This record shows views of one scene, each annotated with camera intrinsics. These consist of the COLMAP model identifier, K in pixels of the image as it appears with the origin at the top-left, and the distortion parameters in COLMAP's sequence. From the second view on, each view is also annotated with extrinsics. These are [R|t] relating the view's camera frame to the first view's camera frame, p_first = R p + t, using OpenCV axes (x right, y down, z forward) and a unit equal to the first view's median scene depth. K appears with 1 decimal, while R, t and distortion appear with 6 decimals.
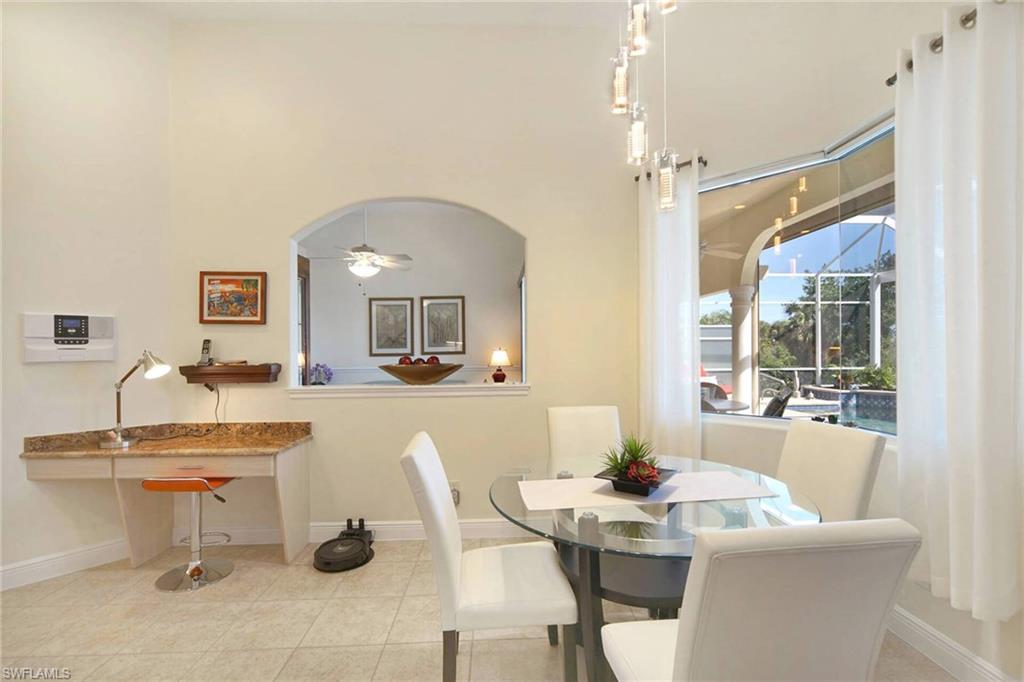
lens RADIAL K [[436.2, 0, 520.8], [0, 436.2, 348.7], [0, 0, 1]] dist [0.001730, 0.000920]
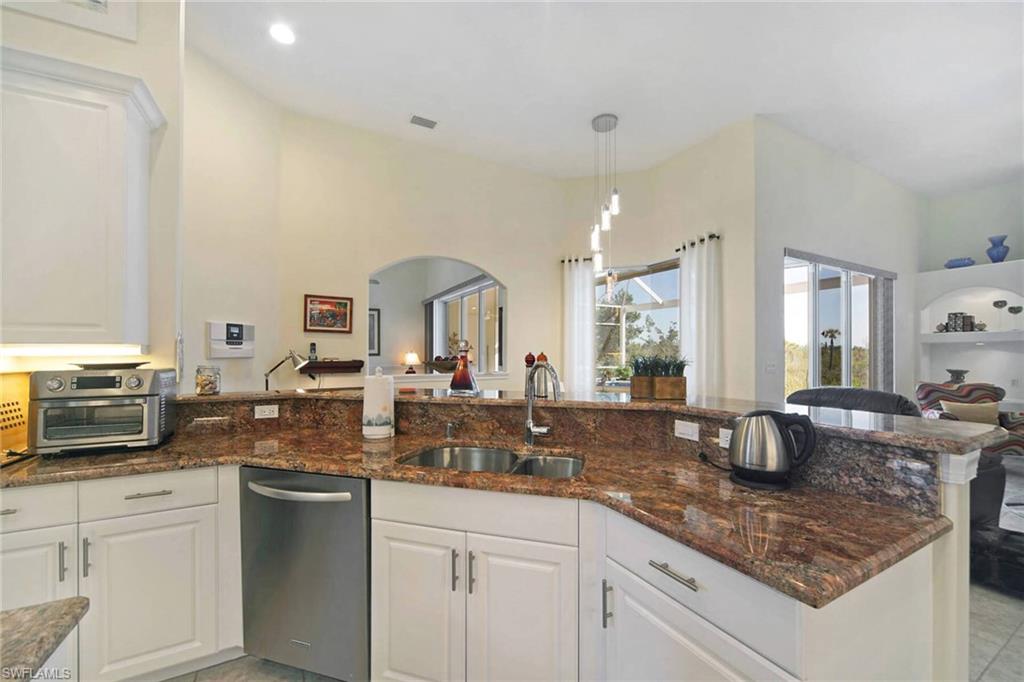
lens RADIAL K [[403.9, 0, 509.2], [0, 403.9, 348.2], [0, 0, 1]] dist [-0.000647, -0.000067]
pose [[0.898908, 0.015268, 0.437872, -0.705445], [-0.010019, 0.999848, -0.014297, 0.008548], [-0.438024, 0.008465, 0.898923, -0.459404]]
